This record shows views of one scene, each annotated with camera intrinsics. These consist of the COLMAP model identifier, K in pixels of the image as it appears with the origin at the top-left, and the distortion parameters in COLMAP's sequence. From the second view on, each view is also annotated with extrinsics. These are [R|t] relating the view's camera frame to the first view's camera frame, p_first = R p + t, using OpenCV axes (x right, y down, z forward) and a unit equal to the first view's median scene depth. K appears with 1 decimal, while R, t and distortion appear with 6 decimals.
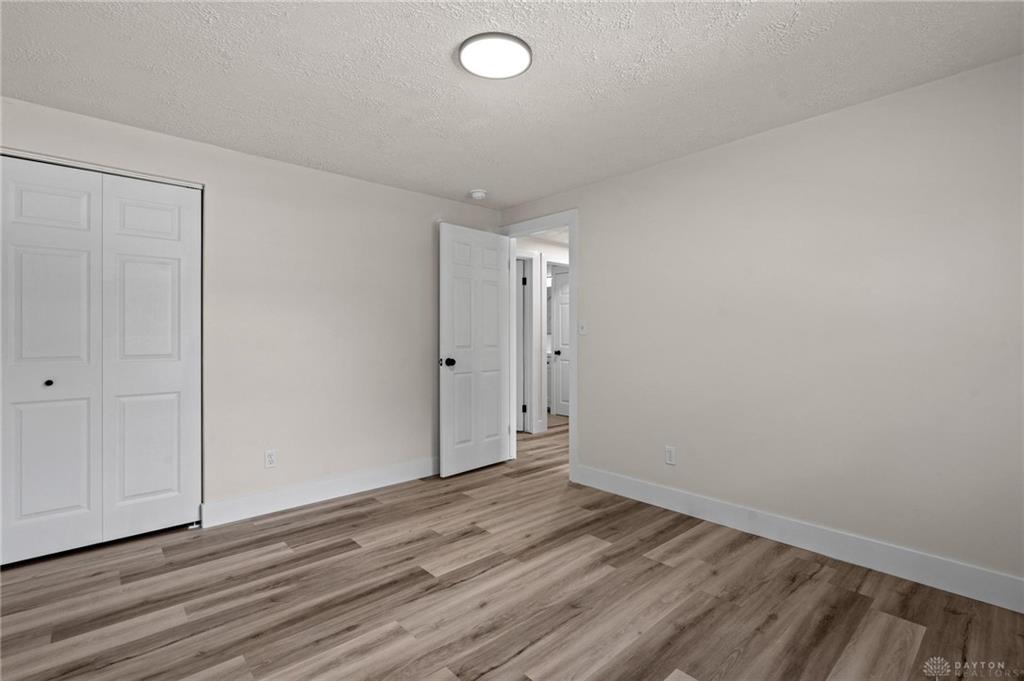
lens RADIAL K [[470.3, 0, 512.9], [0, 470.3, 339.3], [0, 0, 1]] dist [-0.007049, 0.002245]
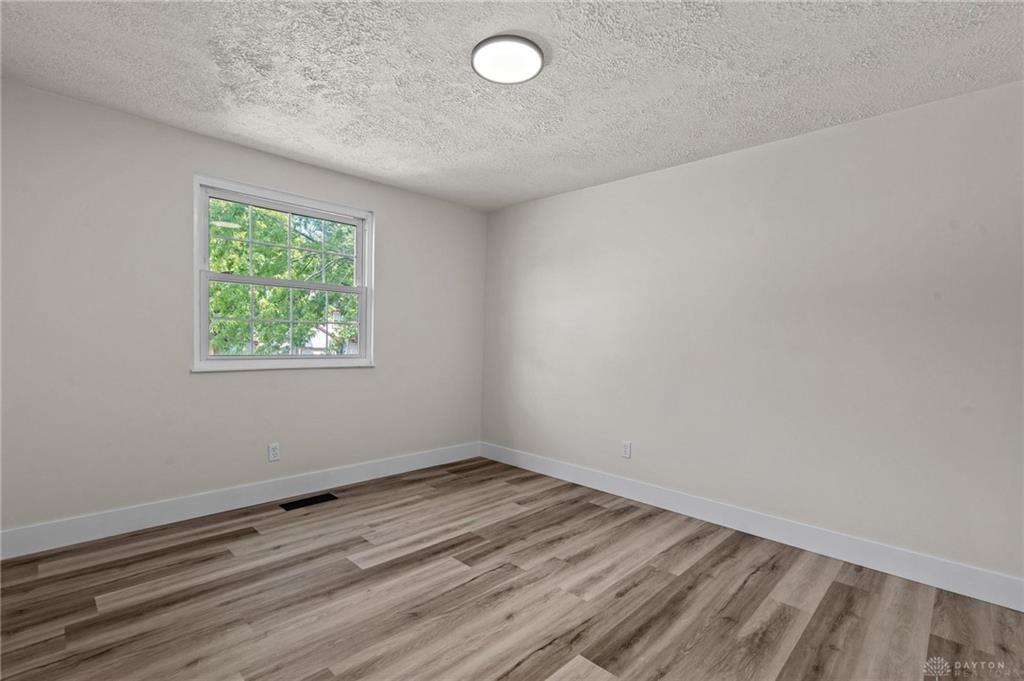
lens RADIAL K [[470.3, 0, 510.9], [0, 470.3, 340.0], [0, 0, 1]] dist [-0.007049, 0.002245]
pose [[-0.997823, -0.023762, -0.061512, 0.006595], [-0.024518, 0.999633, 0.011556, -0.011814], [0.061215, 0.013039, -0.998039, 1.963531]]
